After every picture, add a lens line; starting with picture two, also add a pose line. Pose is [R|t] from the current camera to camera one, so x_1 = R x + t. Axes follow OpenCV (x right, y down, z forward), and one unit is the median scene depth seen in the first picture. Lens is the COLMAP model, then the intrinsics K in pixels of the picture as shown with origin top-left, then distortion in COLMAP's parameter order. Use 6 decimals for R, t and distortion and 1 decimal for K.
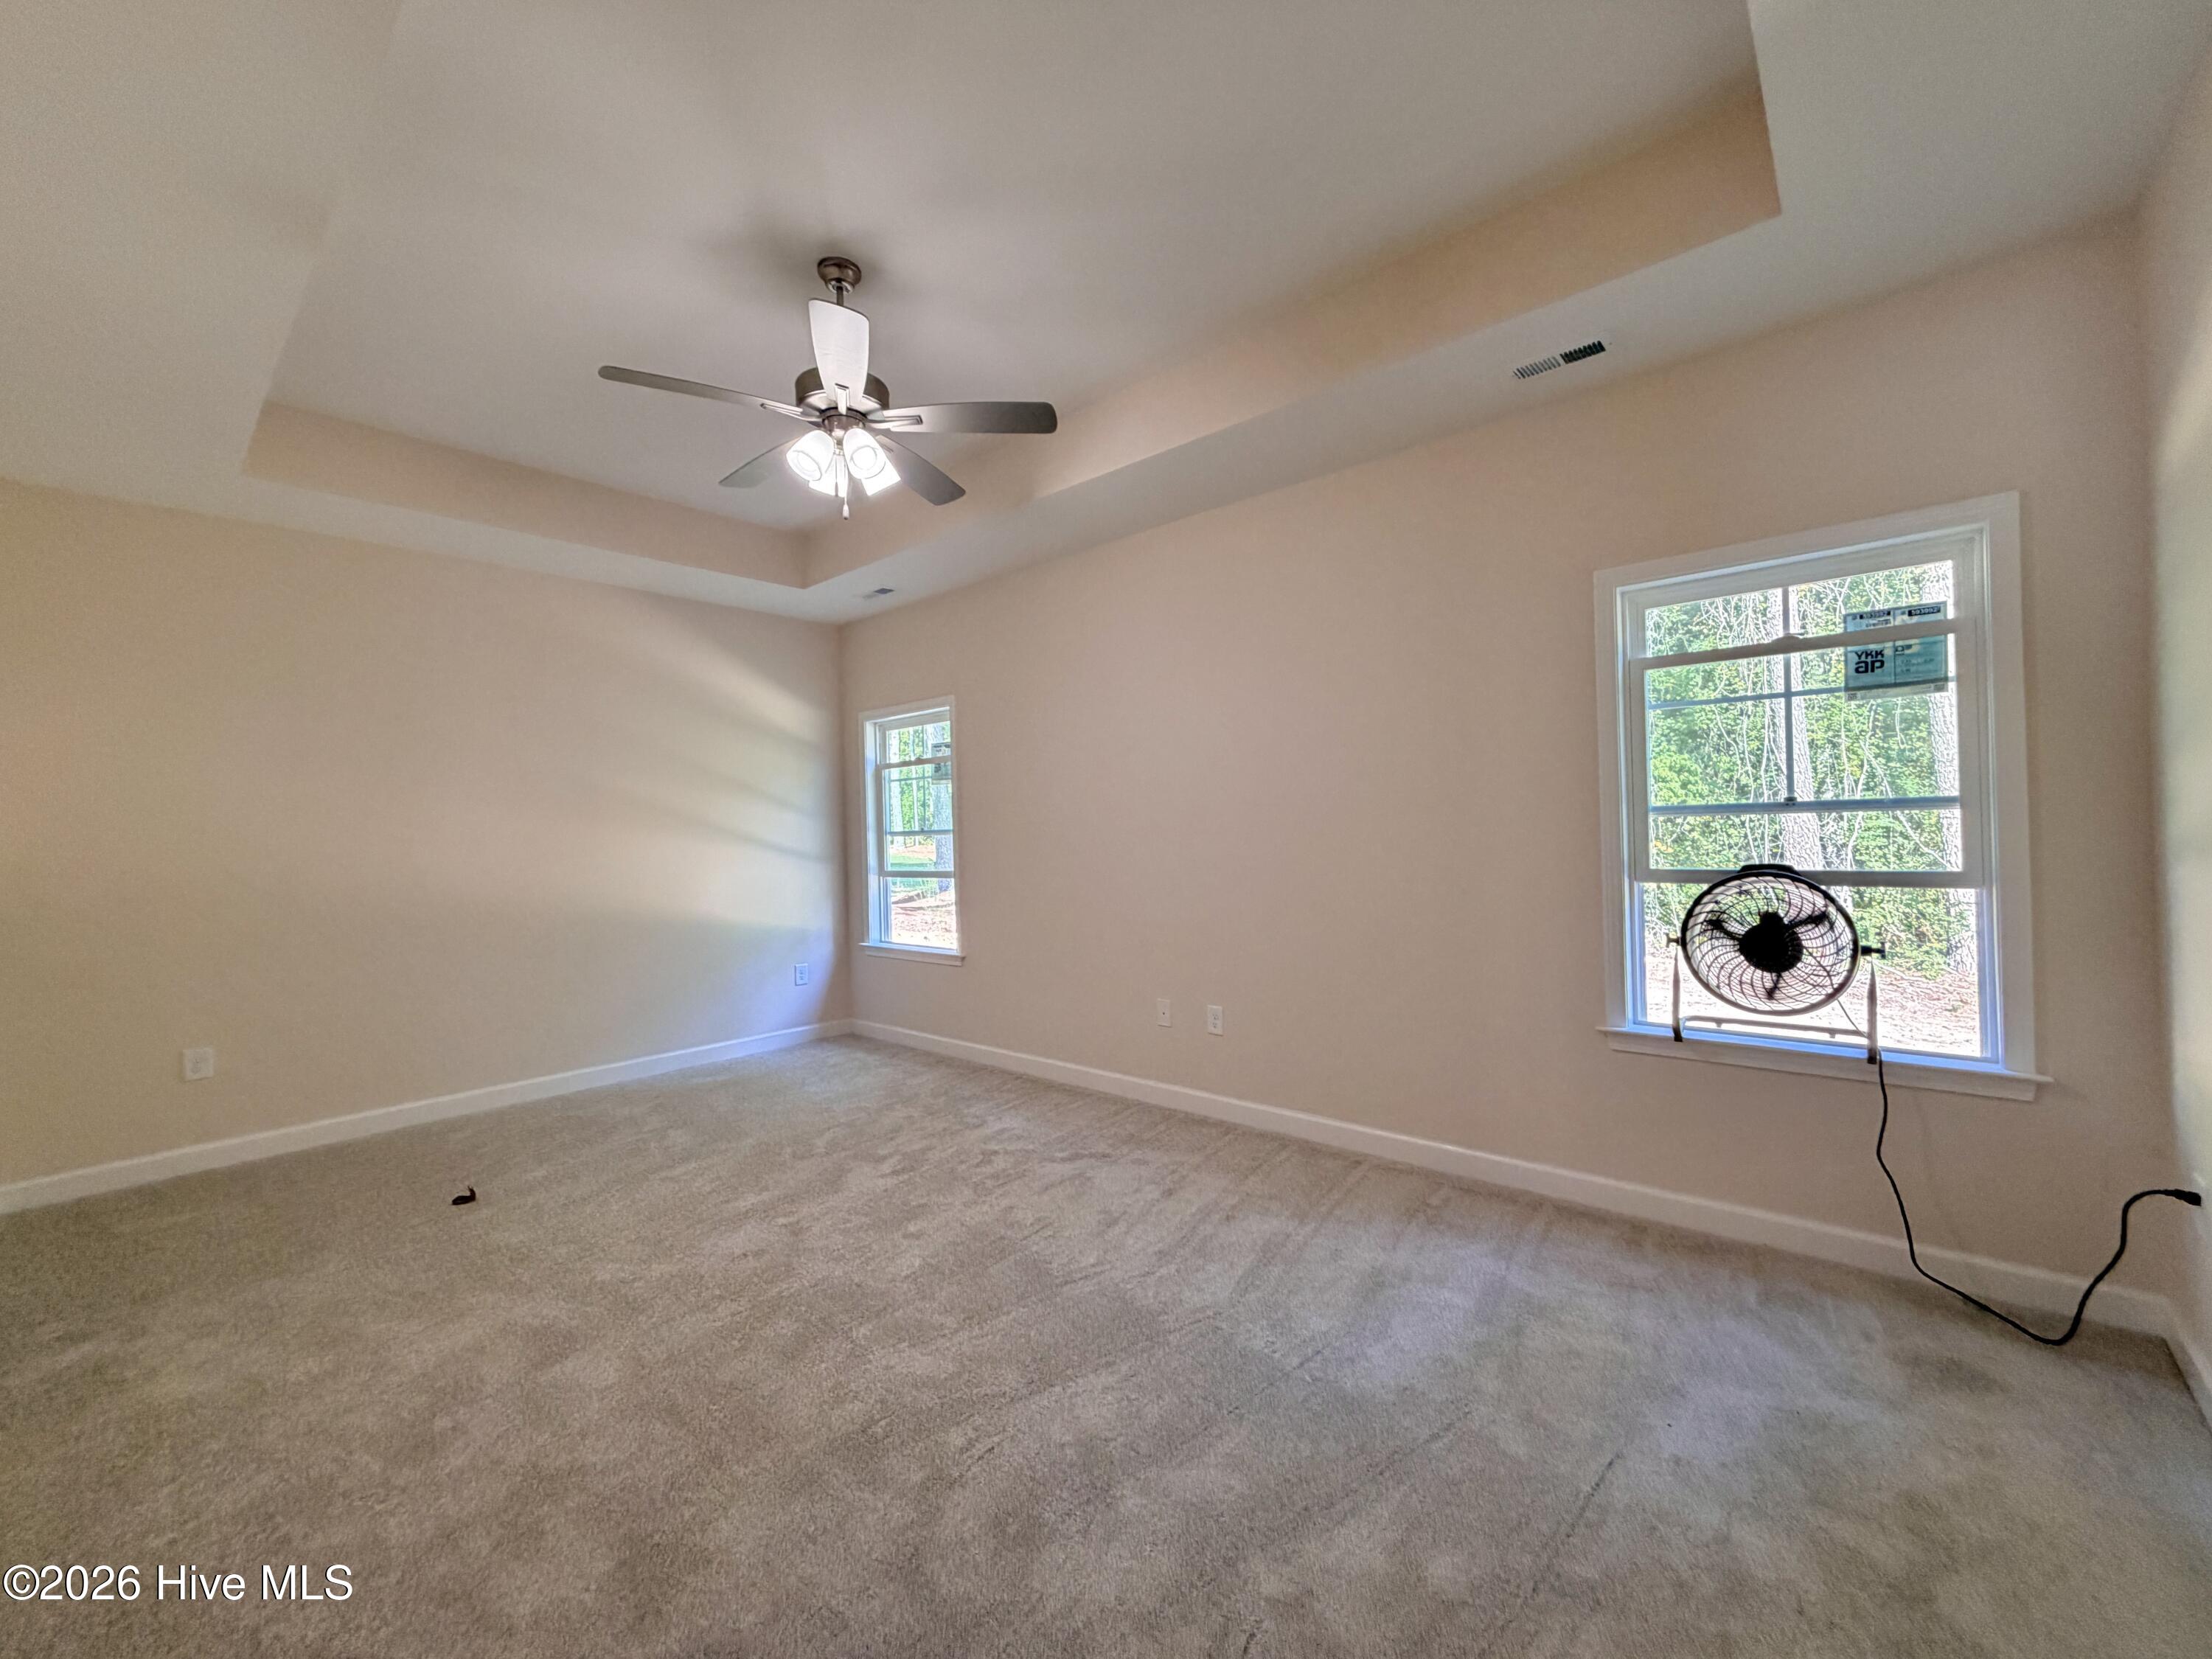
lens RADIAL K [[883.4, 0, 1103.6], [0, 883.4, 829.4], [0, 0, 1]] dist [-0.001956, -0.000544]
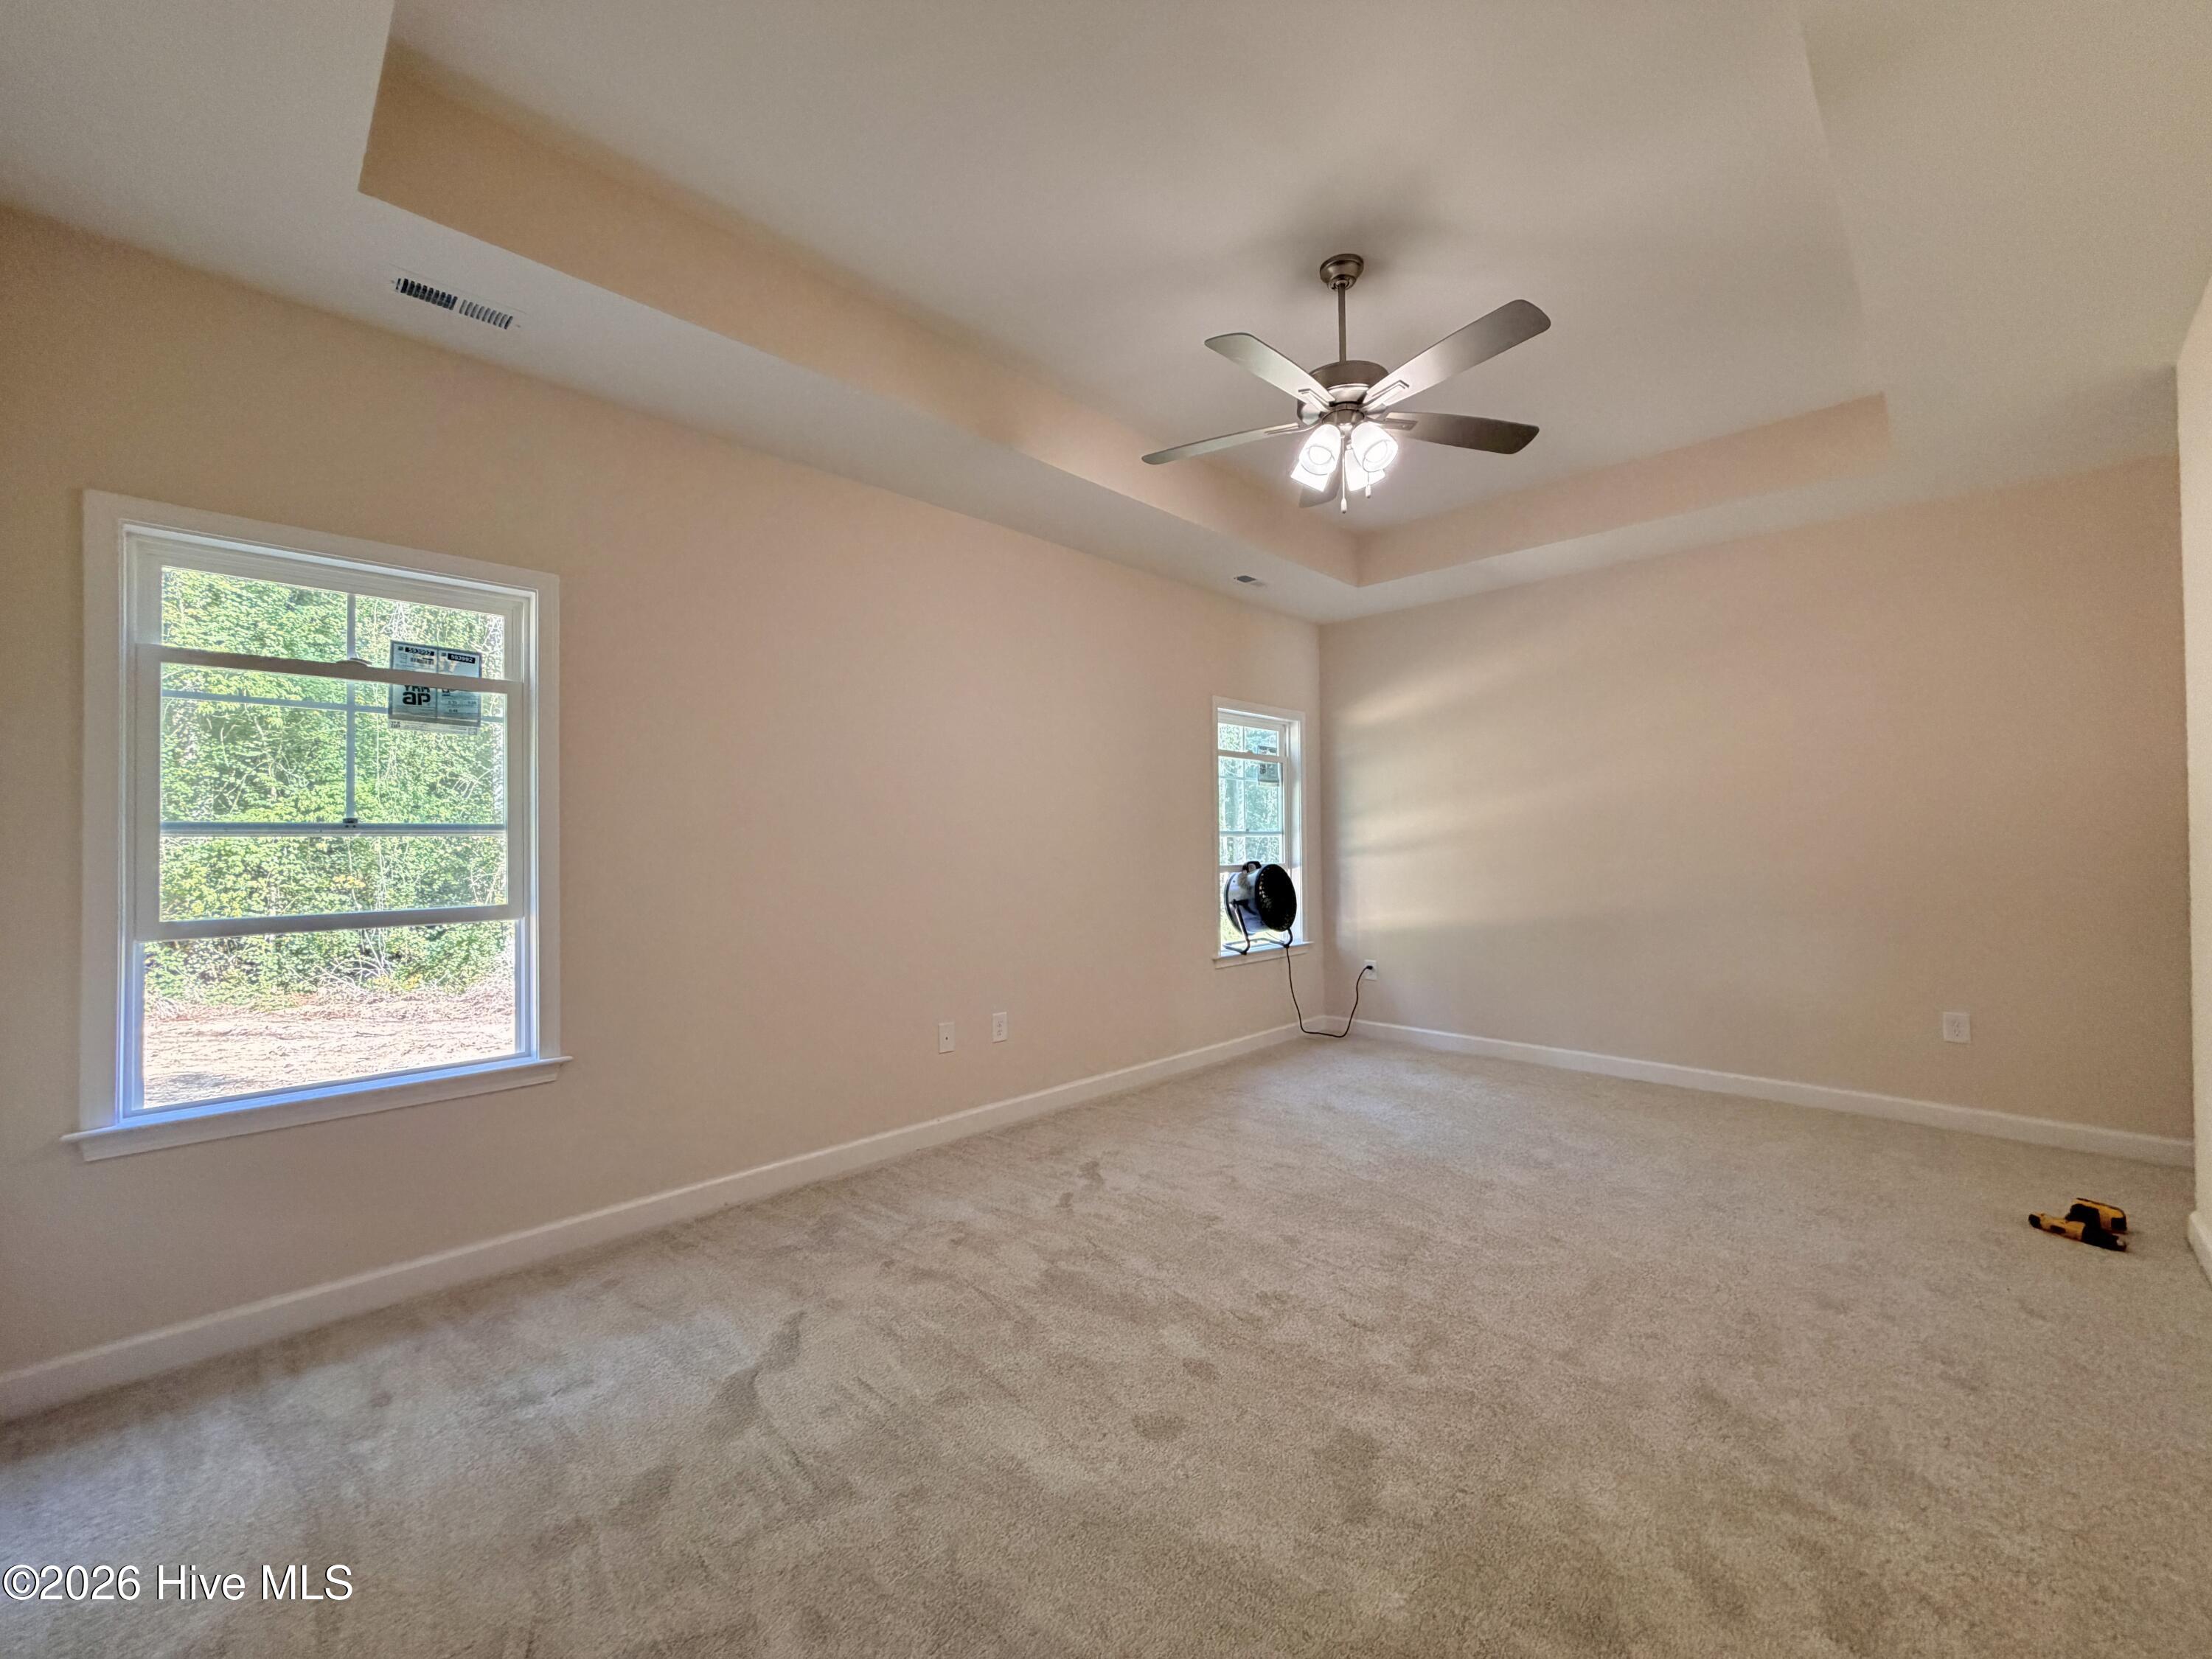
lens RADIAL K [[883.4, 0, 1112.7], [0, 883.4, 838.0], [0, 0, 1]] dist [-0.001956, -0.000544]
pose [[0.055017, 0.025746, 0.998153, -0.909470], [-0.003814, 0.999666, -0.025574, 0.026349], [-0.998478, -0.002399, 0.055097, 0.845327]]
